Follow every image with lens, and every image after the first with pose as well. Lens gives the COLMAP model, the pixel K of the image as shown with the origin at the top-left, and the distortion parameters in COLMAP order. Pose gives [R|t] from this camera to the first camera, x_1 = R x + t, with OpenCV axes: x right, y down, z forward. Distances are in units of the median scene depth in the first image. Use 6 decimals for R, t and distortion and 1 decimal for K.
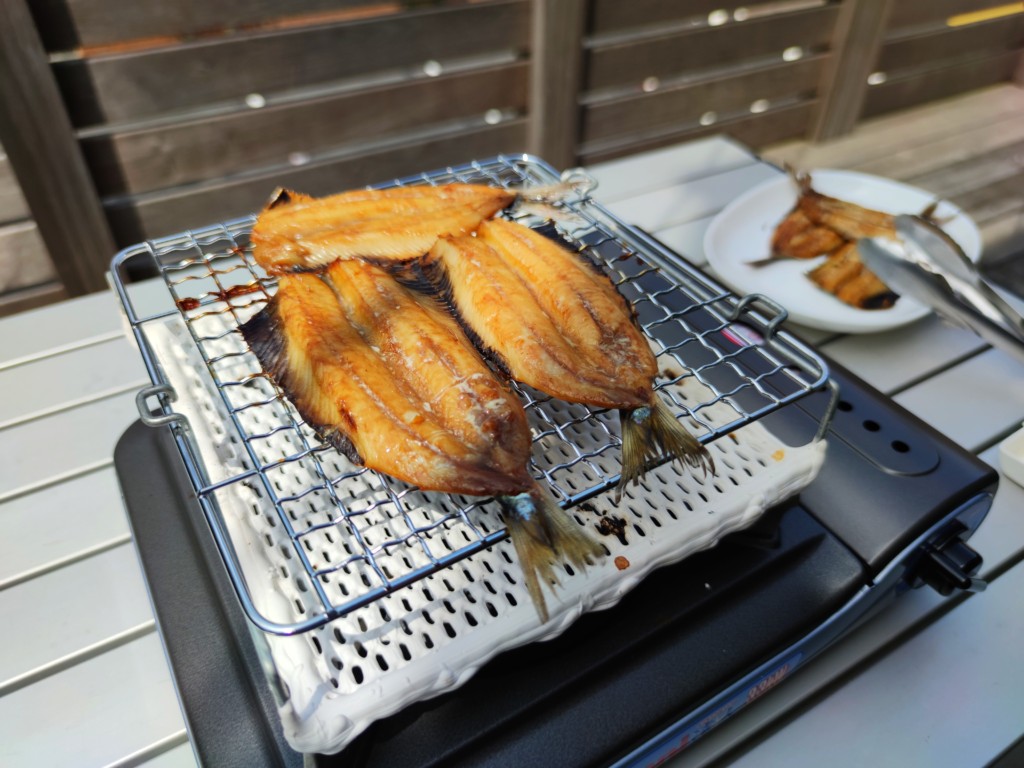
lens RADIAL K [[743.4, 0, 510.7], [0, 743.4, 423.7], [0, 0, 1]] dist [-0.007783, -0.007645]
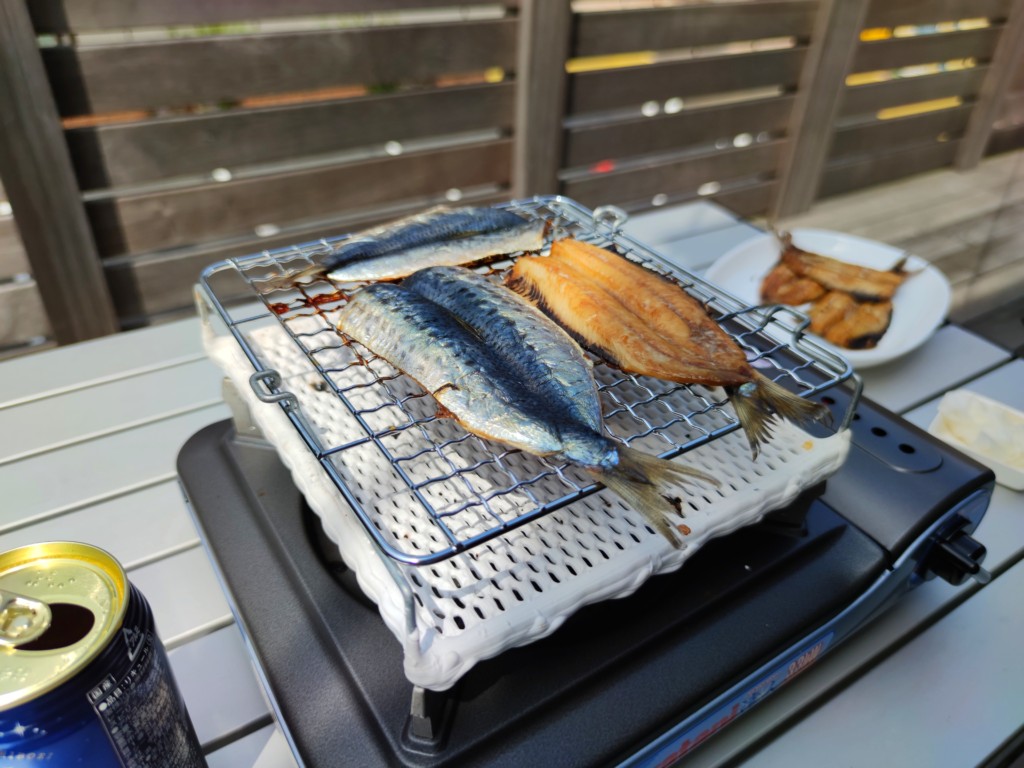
lens RADIAL K [[743.4, 0, 510.7], [0, 743.4, 423.7], [0, 0, 1]] dist [-0.007783, -0.007645]
pose [[0.999076, -0.001869, 0.042929, -0.109588], [0.006059, 0.995200, -0.097672, 0.094994], [-0.042540, 0.097842, 0.994292, -0.077906]]
